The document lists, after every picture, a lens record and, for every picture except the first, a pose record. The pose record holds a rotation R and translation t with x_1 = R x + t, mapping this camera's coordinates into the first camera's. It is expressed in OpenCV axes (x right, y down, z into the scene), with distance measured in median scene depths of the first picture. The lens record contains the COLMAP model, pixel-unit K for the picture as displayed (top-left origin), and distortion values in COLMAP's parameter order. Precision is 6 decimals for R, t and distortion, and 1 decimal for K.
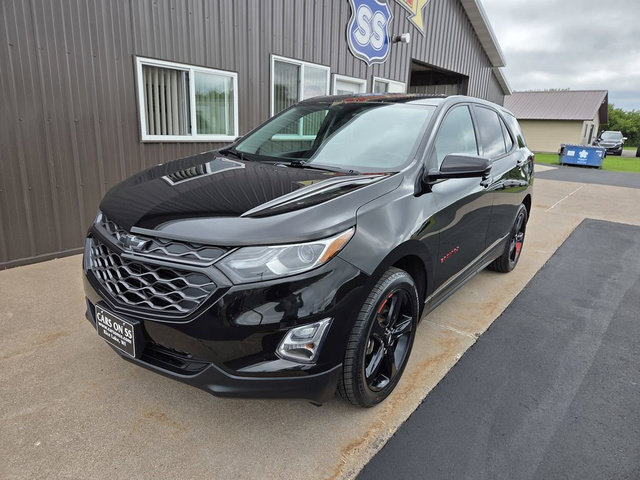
lens RADIAL K [[430.2, 0, 313.6], [0, 430.2, 232.6], [0, 0, 1]] dist [0.082010, -0.072855]
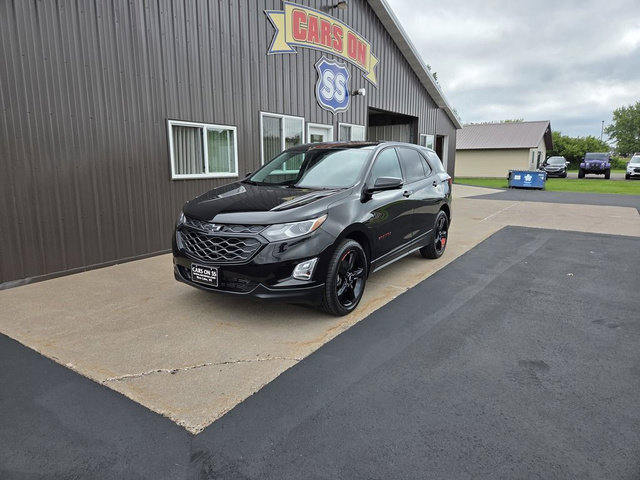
lens RADIAL K [[430.2, 0, 313.6], [0, 430.2, 232.6], [0, 0, 1]] dist [0.082010, -0.072855]
pose [[0.997352, -0.047660, 0.054941, -0.031580], [0.051763, 0.995775, -0.075847, 0.086734], [-0.051094, 0.078490, 0.995605, -0.378611]]
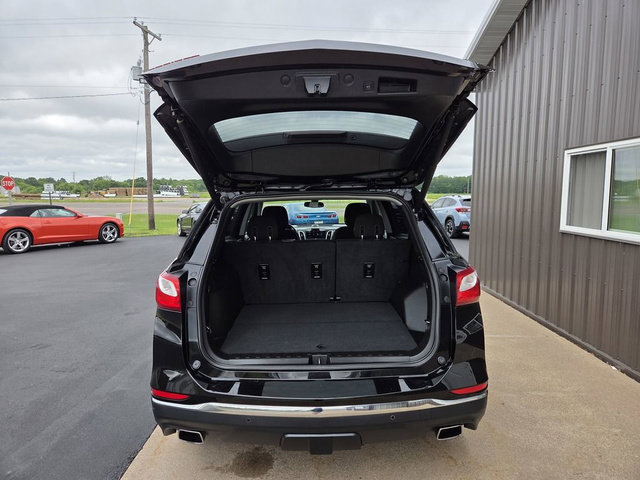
lens RADIAL K [[430.2, 0, 313.6], [0, 430.2, 232.6], [0, 0, 1]] dist [0.082010, -0.072855]
pose [[-0.798696, 0.021117, -0.601364, 0.657317], [-0.171860, 0.949751, 0.261605, -0.372833], [0.576671, 0.312293, -0.754933, 1.438858]]
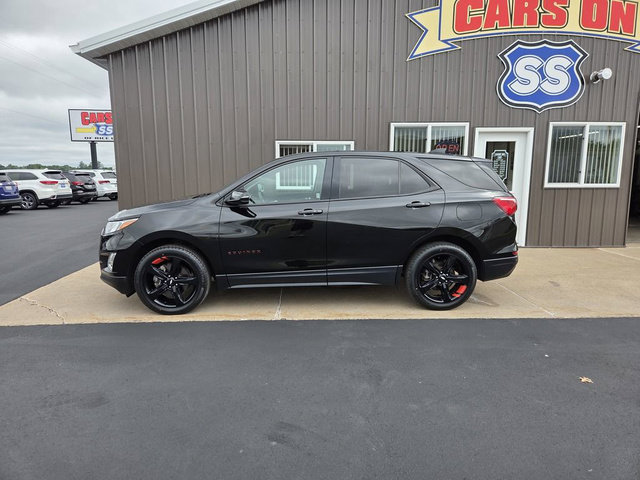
lens RADIAL K [[426.3, 0, 307.0], [0, 426.3, 238.9], [0, 0, 1]] dist [0.078608, -0.068557]
pose [[0.631400, 0.082193, -0.771089, 0.952997], [-0.167021, 0.985443, -0.031722, 0.006204], [0.757257, 0.148817, 0.635937, 0.089752]]
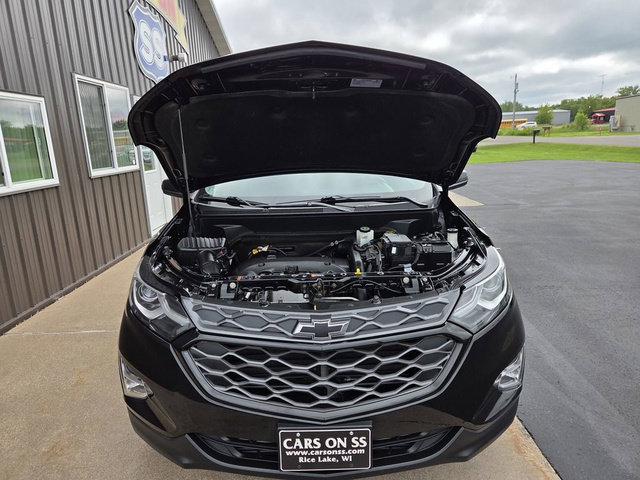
lens RADIAL K [[430.2, 0, 313.6], [0, 430.2, 232.6], [0, 0, 1]] dist [0.082010, -0.072855]
pose [[0.793556, -0.199313, 0.574929, -0.346393], [0.217338, 0.975351, 0.038145, -0.074169], [-0.568360, 0.094684, 0.817314, 0.146367]]
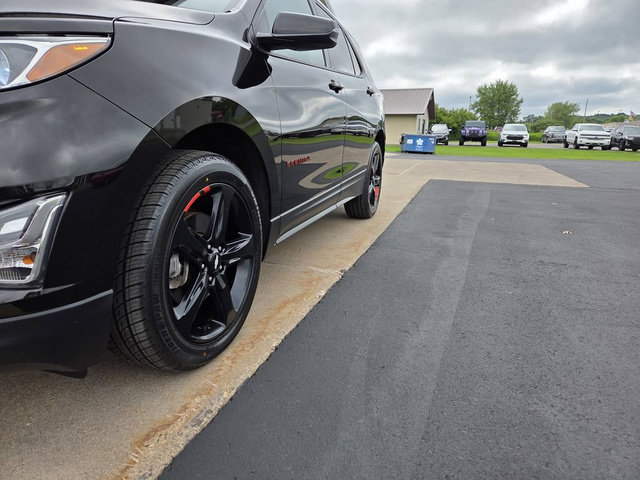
lens RADIAL K [[423.6, 0, 317.7], [0, 423.6, 253.7], [0, 0, 1]] dist [0.080907, -0.068965]
pose [[0.948609, -0.105771, 0.298250, 0.061447], [0.094425, 0.994160, 0.052242, 0.100748], [-0.302034, -0.021395, 0.953057, 0.162156]]
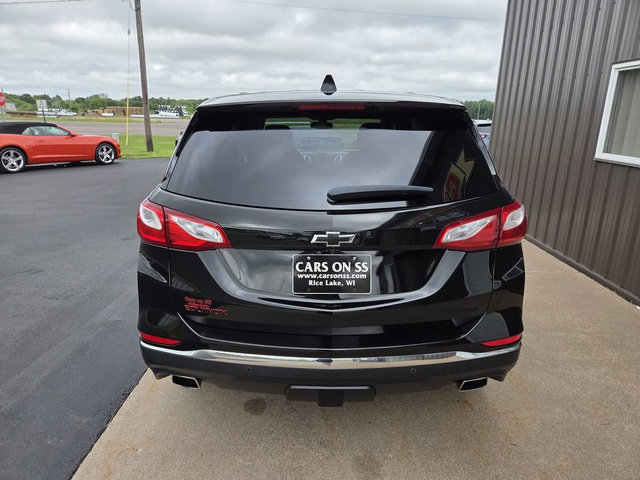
lens RADIAL K [[430.2, 0, 313.6], [0, 430.2, 232.6], [0, 0, 1]] dist [0.082010, -0.072855]
pose [[-0.802636, 0.107687, -0.586668, 0.616028], [-0.187221, 0.888376, 0.419210, -0.347580], [0.566325, 0.446310, -0.692881, 1.373001]]
